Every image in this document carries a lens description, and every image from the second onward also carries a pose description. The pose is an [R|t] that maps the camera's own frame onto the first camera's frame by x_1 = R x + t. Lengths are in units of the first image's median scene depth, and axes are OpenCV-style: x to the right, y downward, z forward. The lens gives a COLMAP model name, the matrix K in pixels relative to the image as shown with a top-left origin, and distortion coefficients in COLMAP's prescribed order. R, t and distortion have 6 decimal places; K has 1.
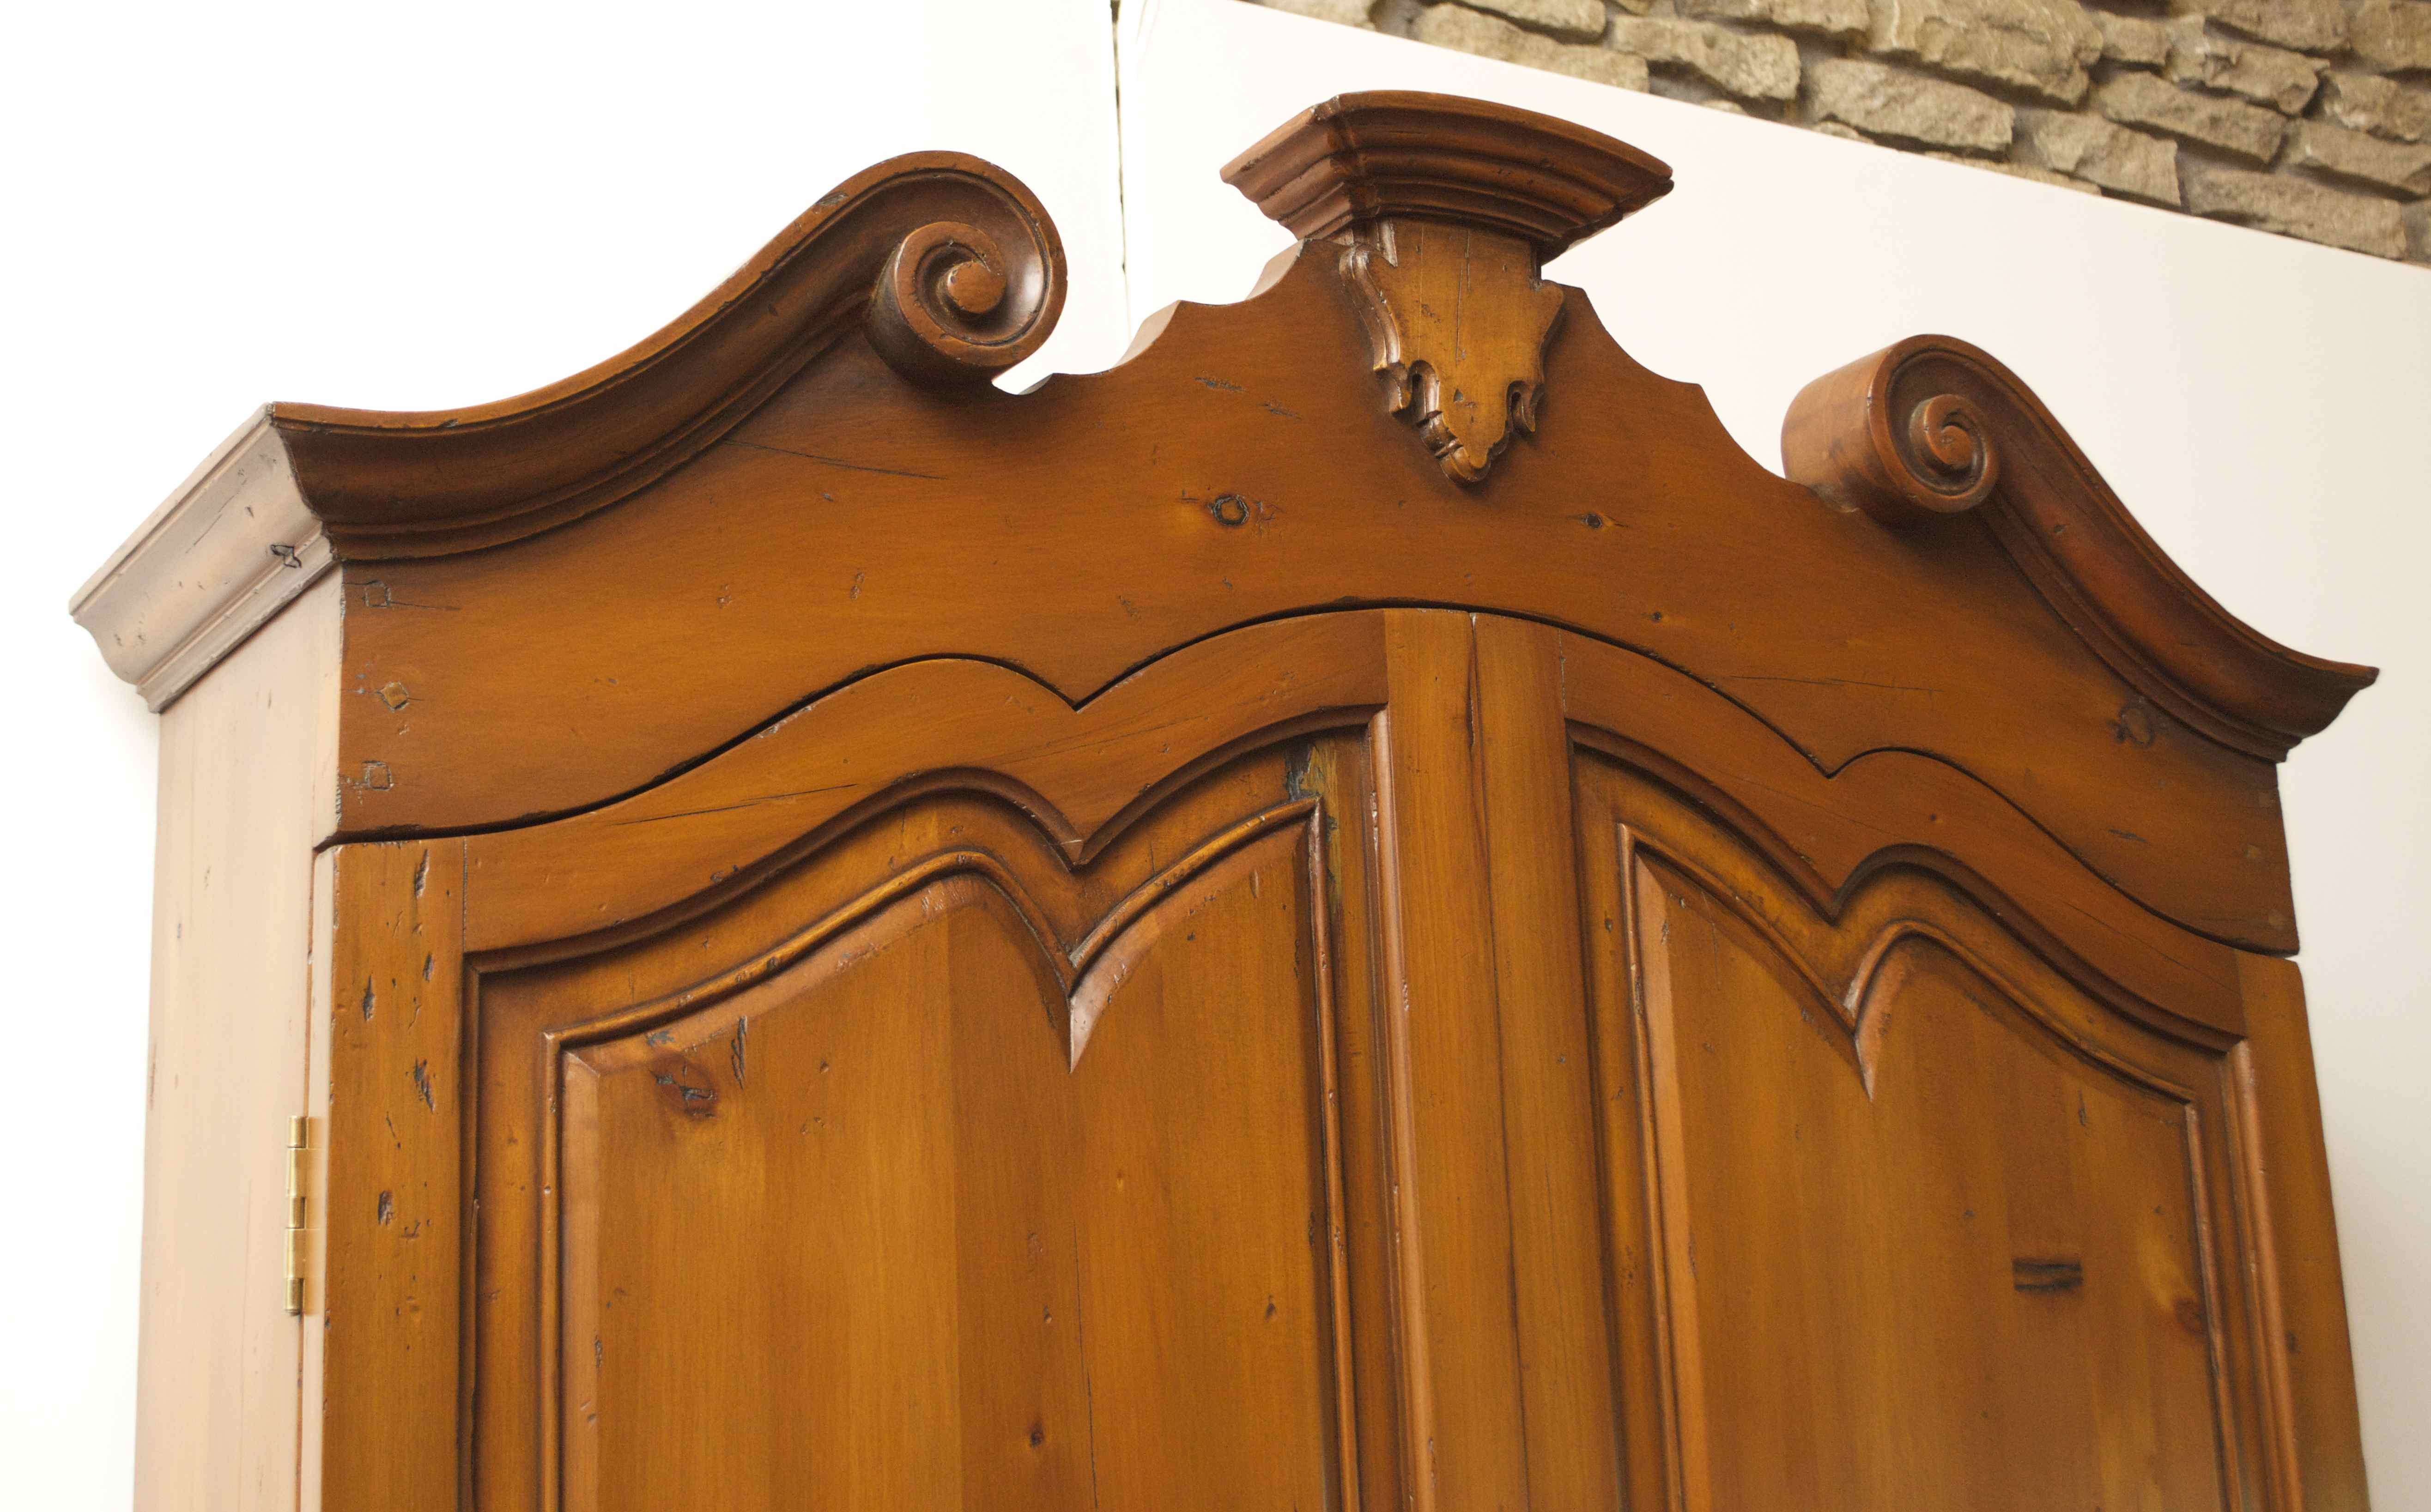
lens RADIAL K [[3392.1, 0, 1217.4], [0, 3392.1, 577.3], [0, 0, 1]] dist [-0.050763, 0.010654]
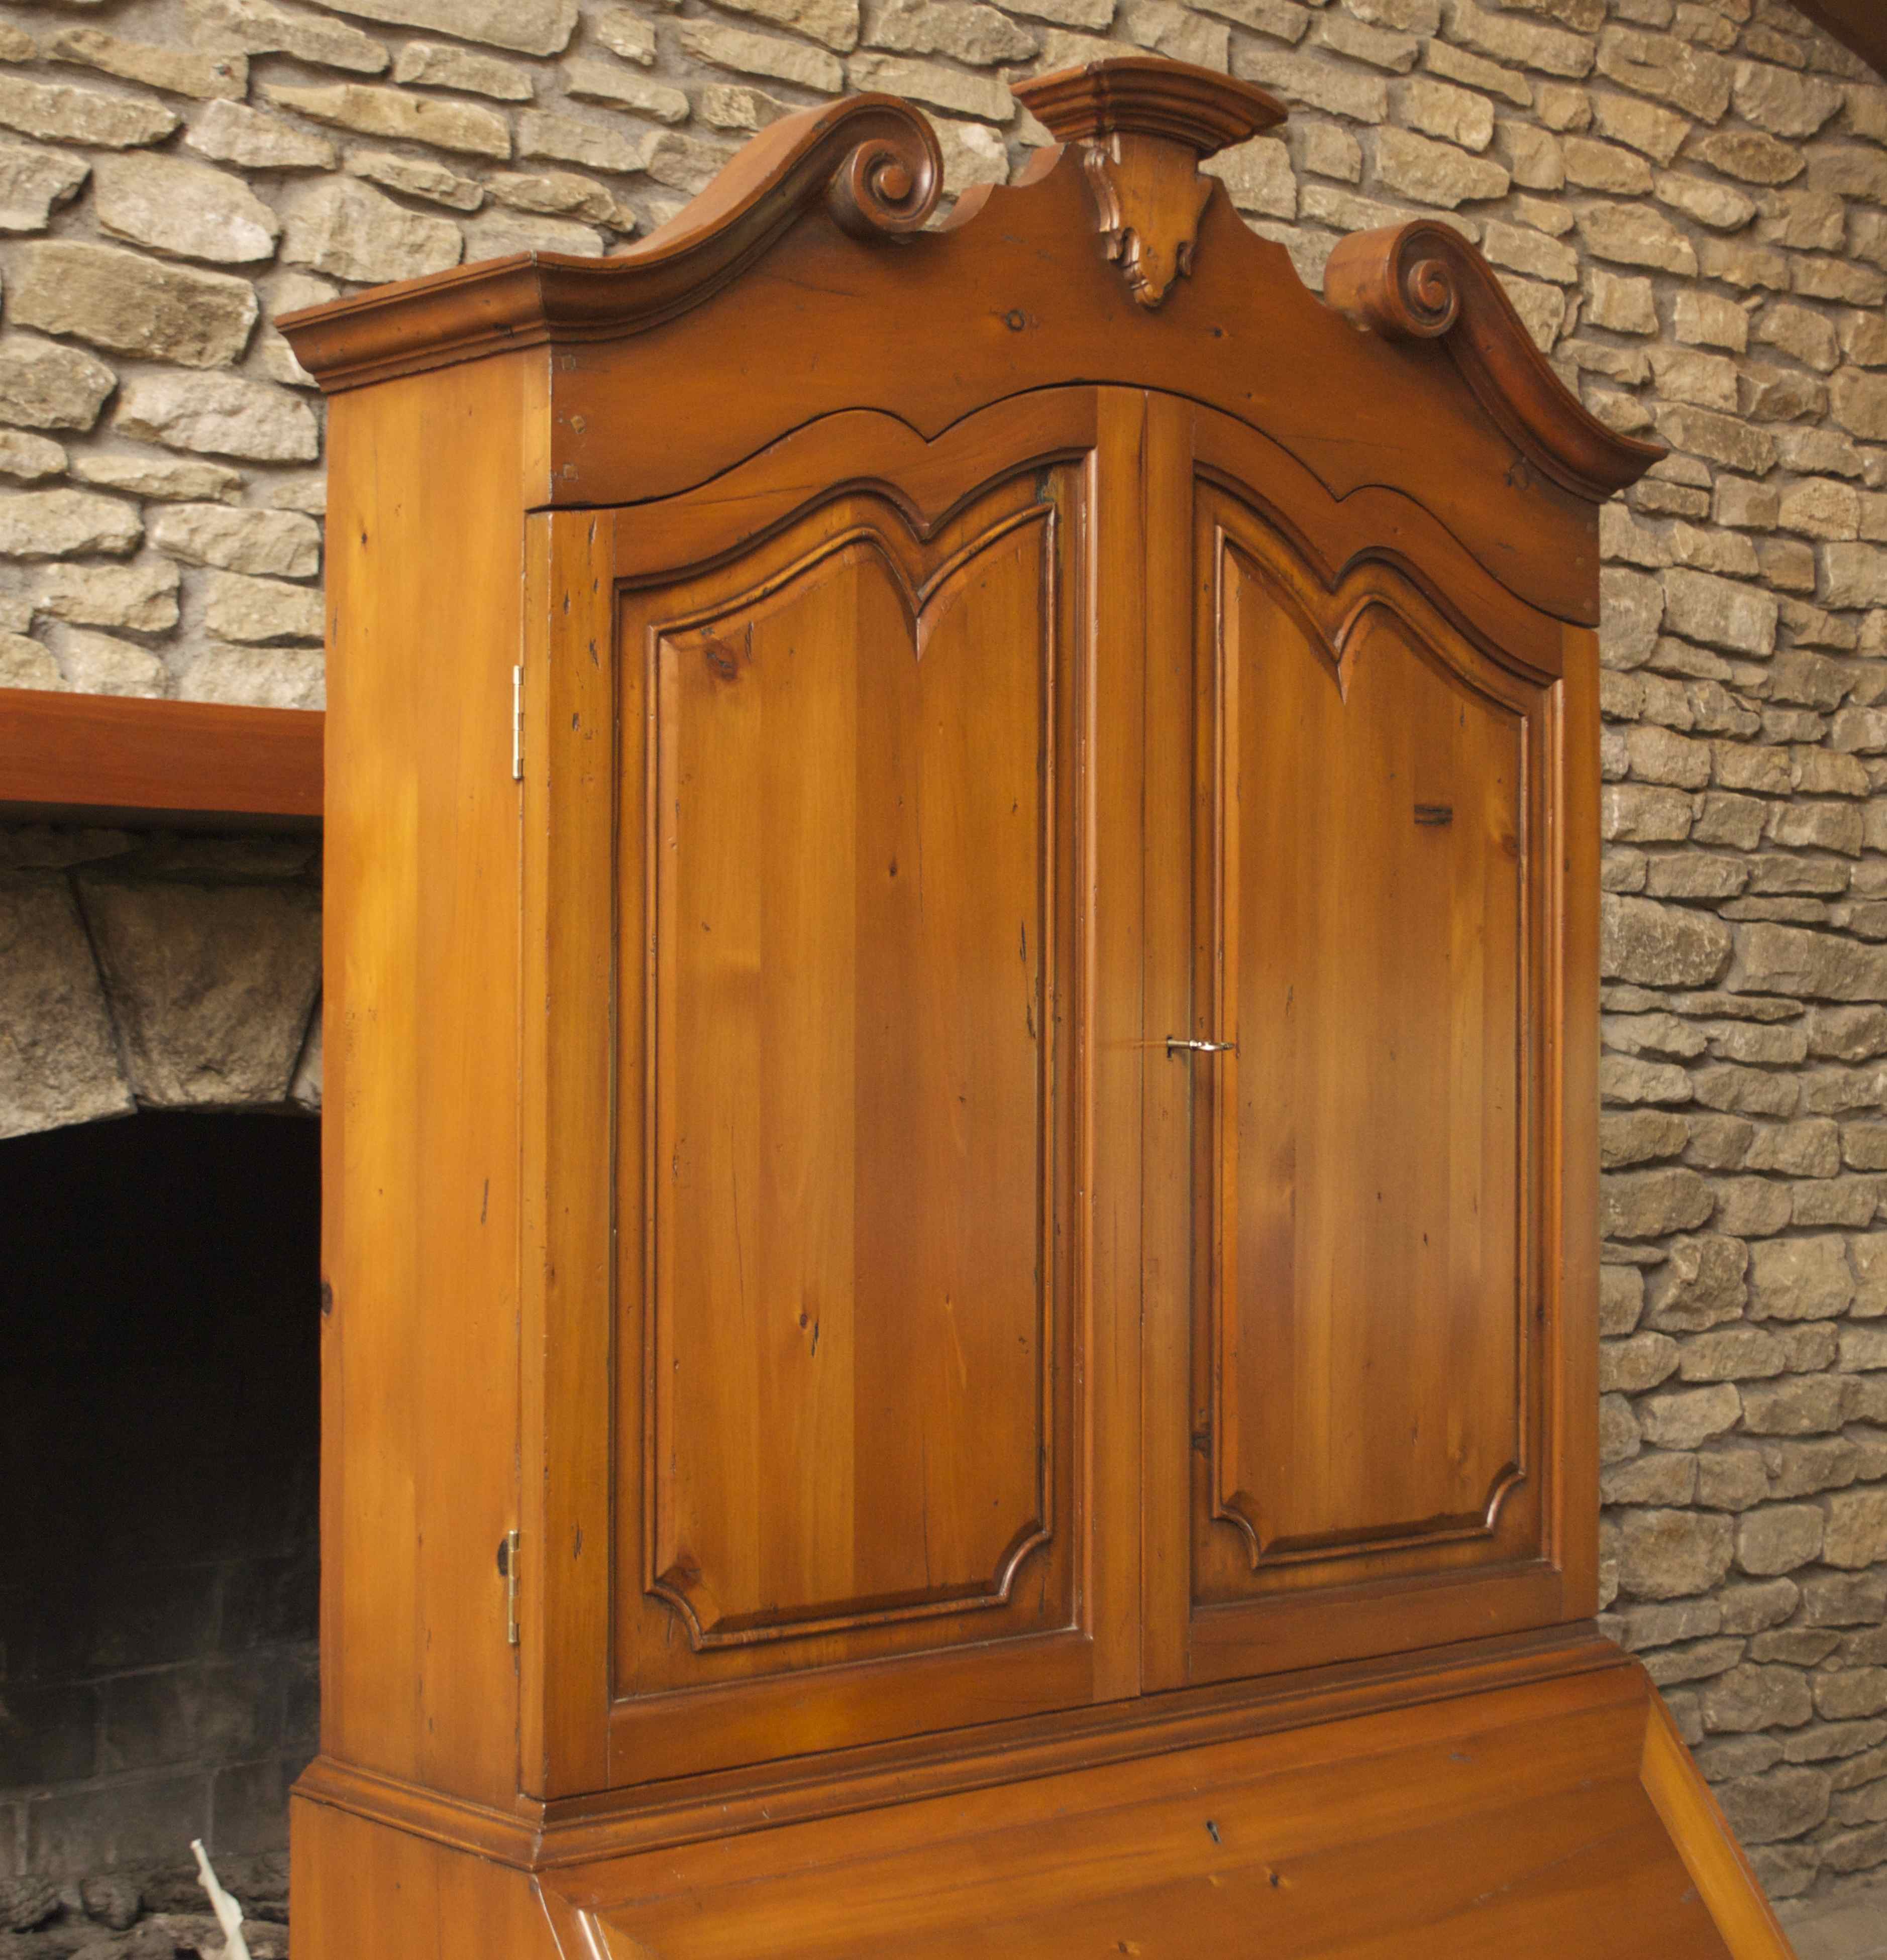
lens RADIAL K [[3504.2, 0, 1051.8], [0, 3504.2, 980.5], [0, 0, 1]] dist [-0.050511, -0.142975]
pose [[0.979741, 0.047838, 0.194474, -0.279797], [-0.095686, 0.964862, 0.244714, -0.121917], [-0.175934, -0.258365, 0.949892, -0.644192]]
